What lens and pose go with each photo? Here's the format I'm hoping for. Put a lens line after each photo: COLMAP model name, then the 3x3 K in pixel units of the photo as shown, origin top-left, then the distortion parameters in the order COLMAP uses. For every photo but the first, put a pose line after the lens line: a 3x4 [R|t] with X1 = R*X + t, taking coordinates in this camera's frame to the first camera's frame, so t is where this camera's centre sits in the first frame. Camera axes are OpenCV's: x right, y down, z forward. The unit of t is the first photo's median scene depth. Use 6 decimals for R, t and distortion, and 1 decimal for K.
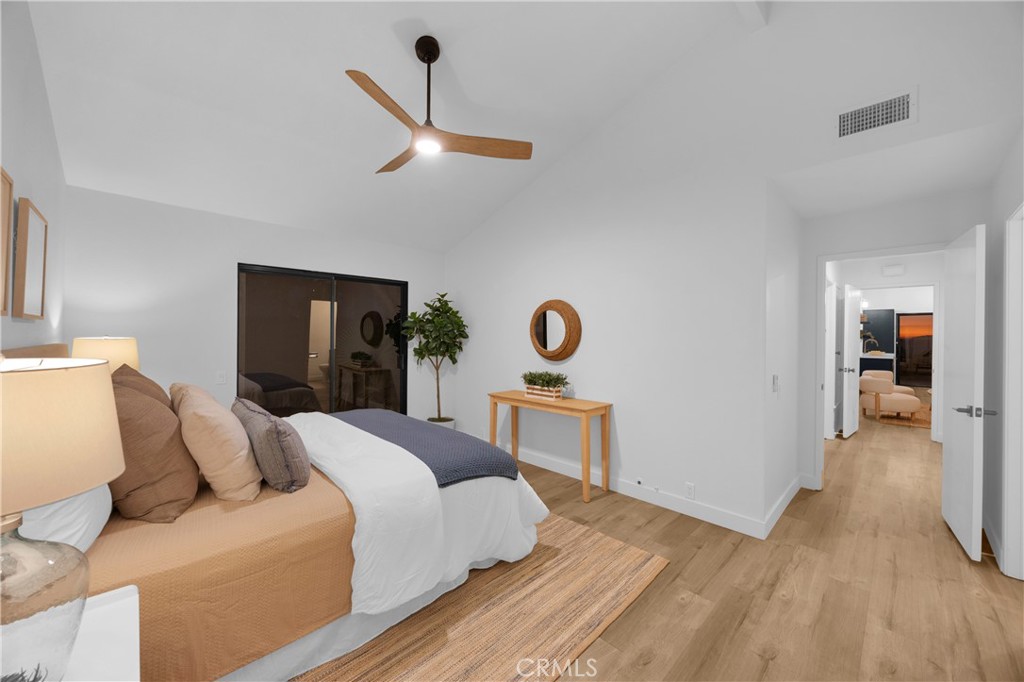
lens RADIAL K [[385.9, 0, 509.1], [0, 385.9, 334.2], [0, 0, 1]] dist [-0.003020, -0.000067]
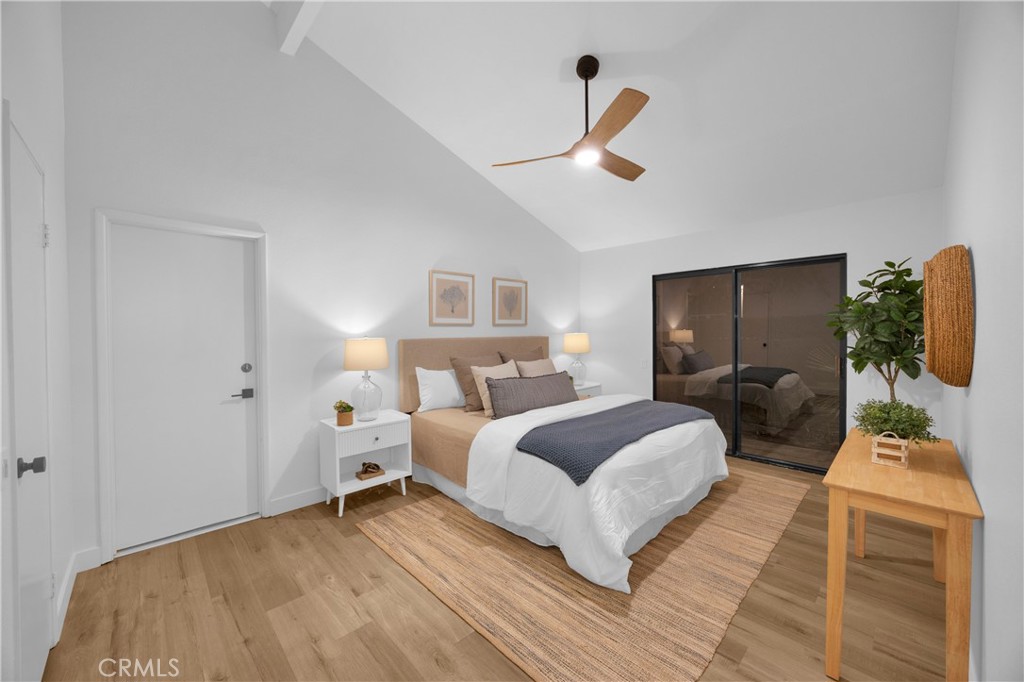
lens RADIAL K [[385.9, 0, 509.1], [0, 385.9, 334.2], [0, 0, 1]] dist [-0.003020, -0.000067]
pose [[-0.007629, 0.004493, -0.999961, 0.975055], [0.009299, 0.999947, 0.004422, 0.005962], [0.999928, -0.009265, -0.007670, 0.870148]]
